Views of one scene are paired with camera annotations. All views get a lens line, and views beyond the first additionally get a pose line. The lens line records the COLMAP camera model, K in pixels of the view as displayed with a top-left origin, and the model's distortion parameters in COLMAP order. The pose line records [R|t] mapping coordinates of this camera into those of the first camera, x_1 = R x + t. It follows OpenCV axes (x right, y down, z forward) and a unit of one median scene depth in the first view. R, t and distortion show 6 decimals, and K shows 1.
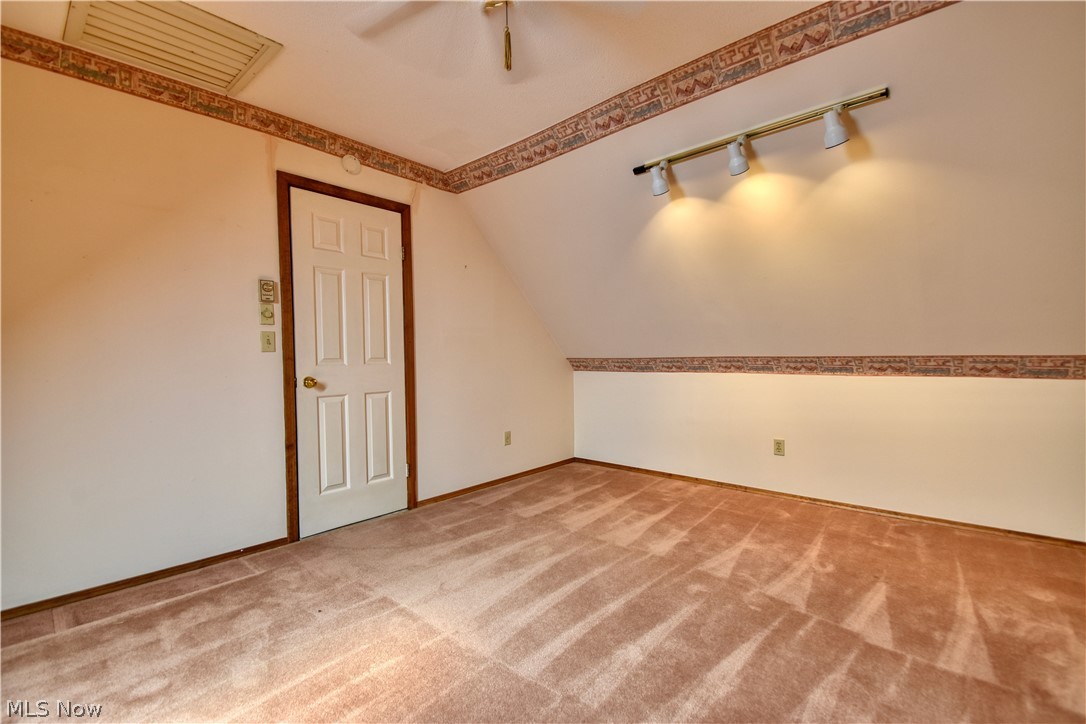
lens RADIAL K [[475.7, 0, 543.4], [0, 475.7, 367.6], [0, 0, 1]] dist [0.022685, -0.024369]
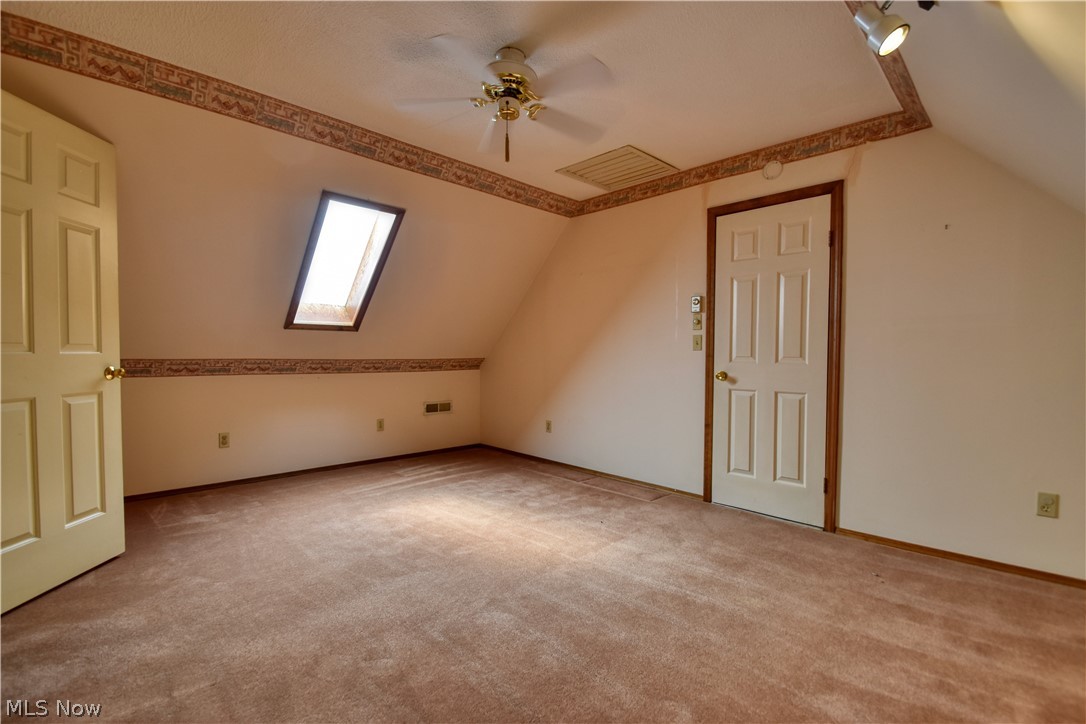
lens RADIAL K [[473.4, 0, 540.1], [0, 473.4, 365.1], [0, 0, 1]] dist [0.000966, -0.012009]
pose [[-0.055854, 0.034786, -0.997833, 0.729428], [-0.031758, 0.998825, 0.036598, -0.025726], [0.997934, 0.033733, -0.054684, 0.622815]]
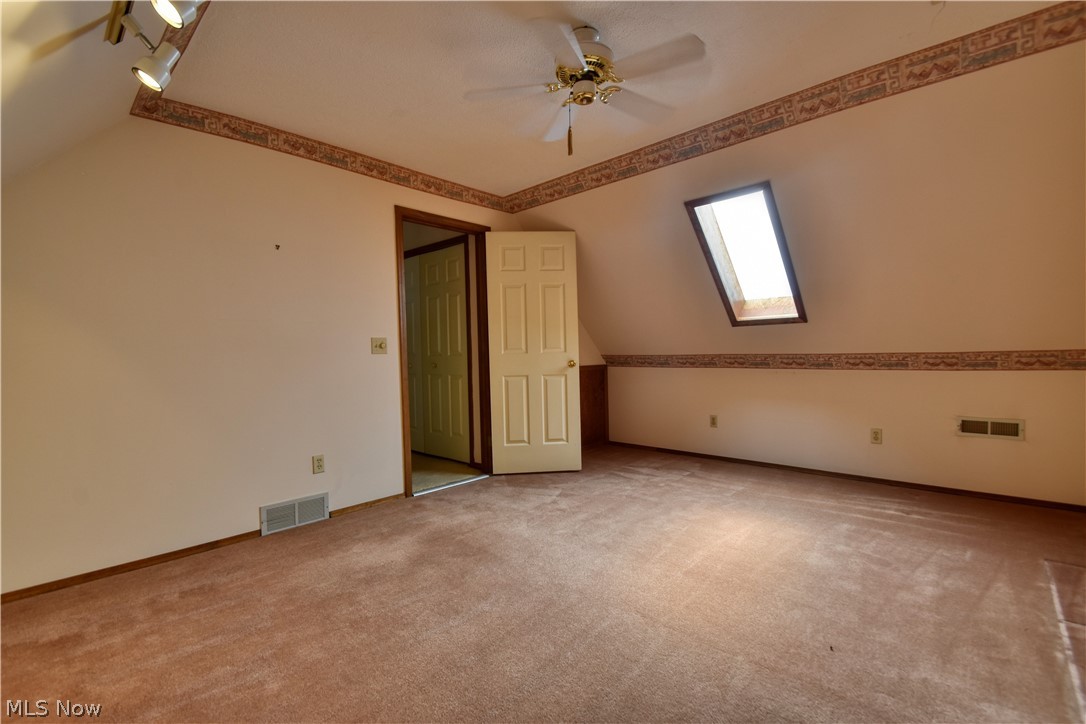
lens RADIAL K [[475.7, 0, 543.4], [0, 475.7, 367.6], [0, 0, 1]] dist [0.022685, -0.024369]
pose [[-0.999419, 0.033407, 0.006749, 0.017830], [0.033731, 0.997887, 0.055538, -0.031501], [-0.004880, 0.055733, -0.998434, 1.292614]]
